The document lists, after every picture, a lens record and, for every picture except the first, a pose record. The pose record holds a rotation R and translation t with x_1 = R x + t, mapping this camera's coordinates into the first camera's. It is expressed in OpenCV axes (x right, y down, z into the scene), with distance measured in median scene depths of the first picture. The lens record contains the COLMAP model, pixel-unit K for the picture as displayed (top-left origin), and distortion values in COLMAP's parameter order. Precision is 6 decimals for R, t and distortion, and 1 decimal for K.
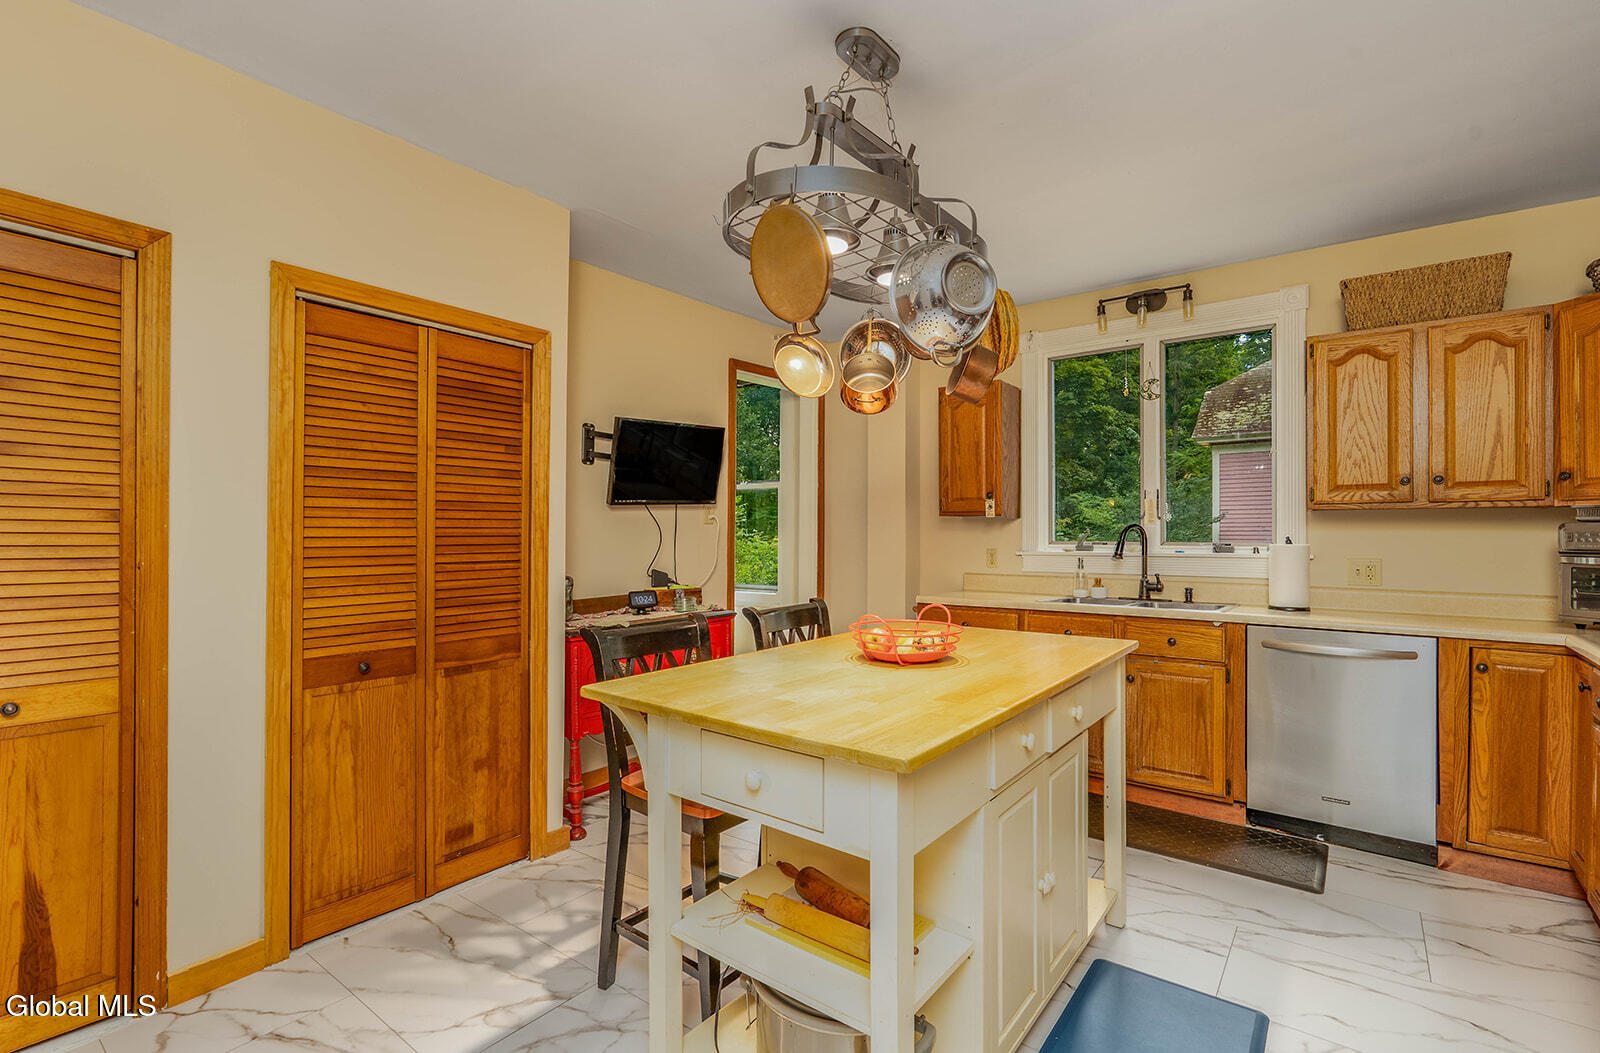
lens RADIAL K [[728.2, 0, 802.0], [0, 728.2, 531.4], [0, 0, 1]] dist [-0.002847, -0.001357]
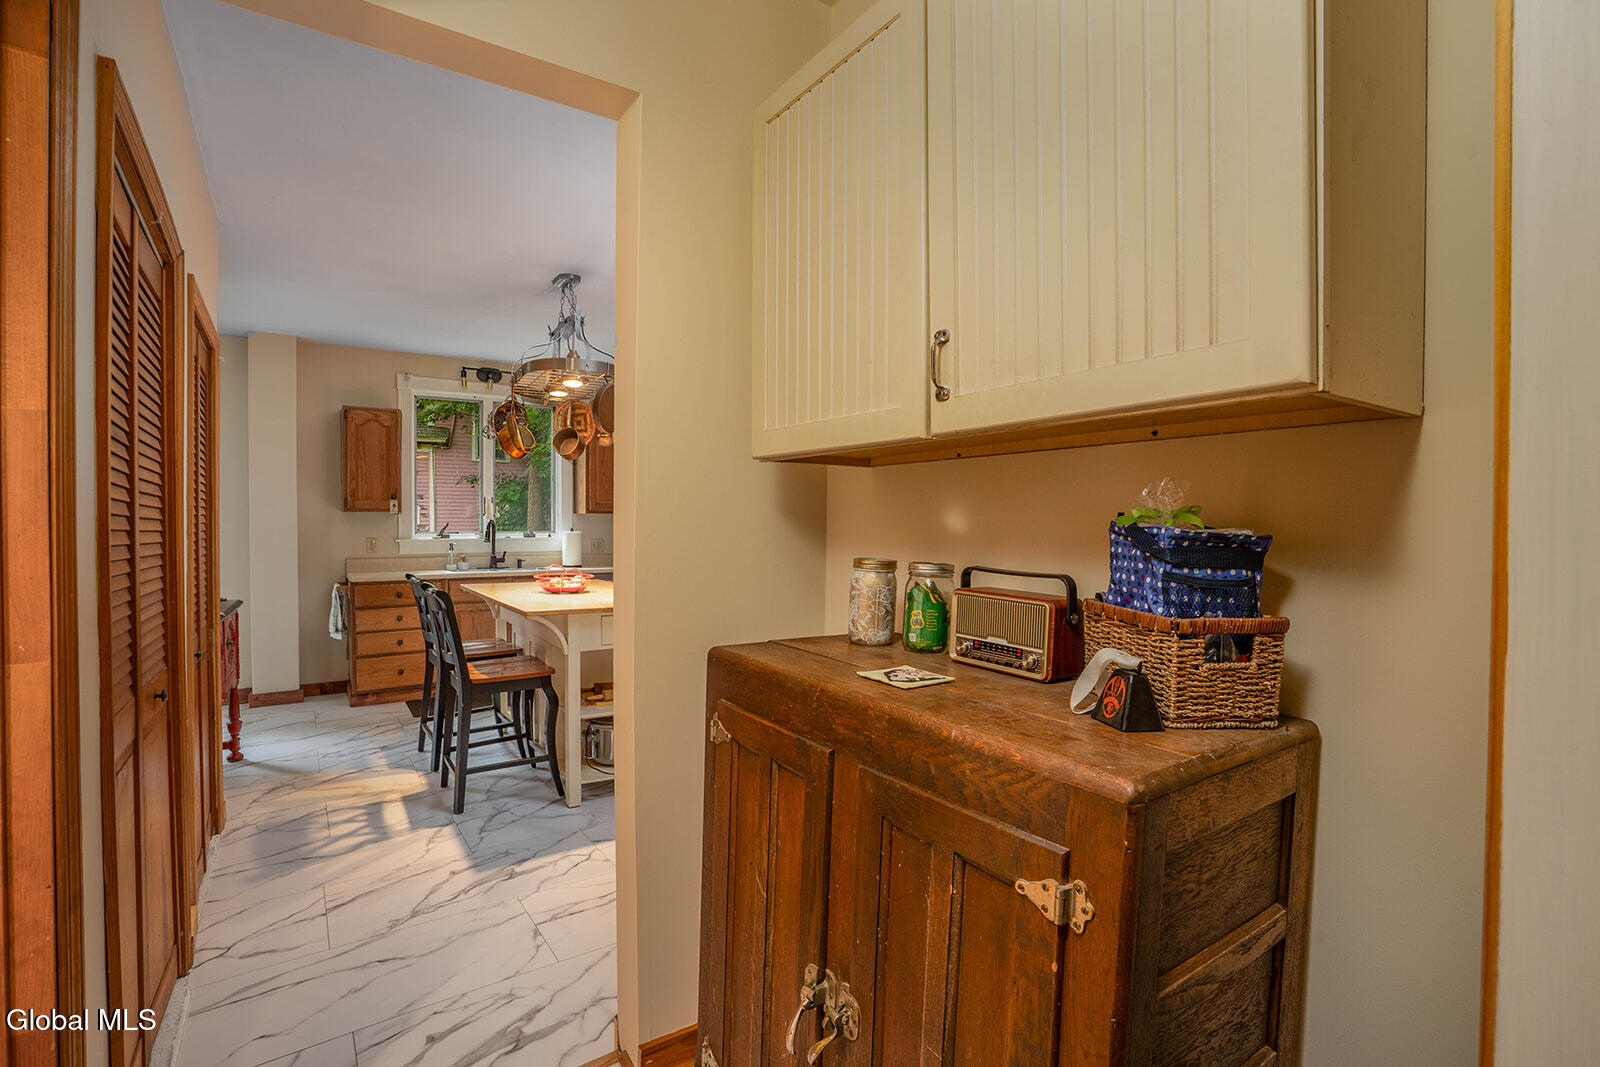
lens RADIAL K [[728.2, 0, 797.3], [0, 728.2, 531.6], [0, 0, 1]] dist [-0.002847, -0.001357]
pose [[0.309817, -0.013399, 0.950702, -1.282077], [-0.005669, 0.999857, 0.015940, -0.019677], [-0.950779, -0.010328, 0.309696, -0.165662]]
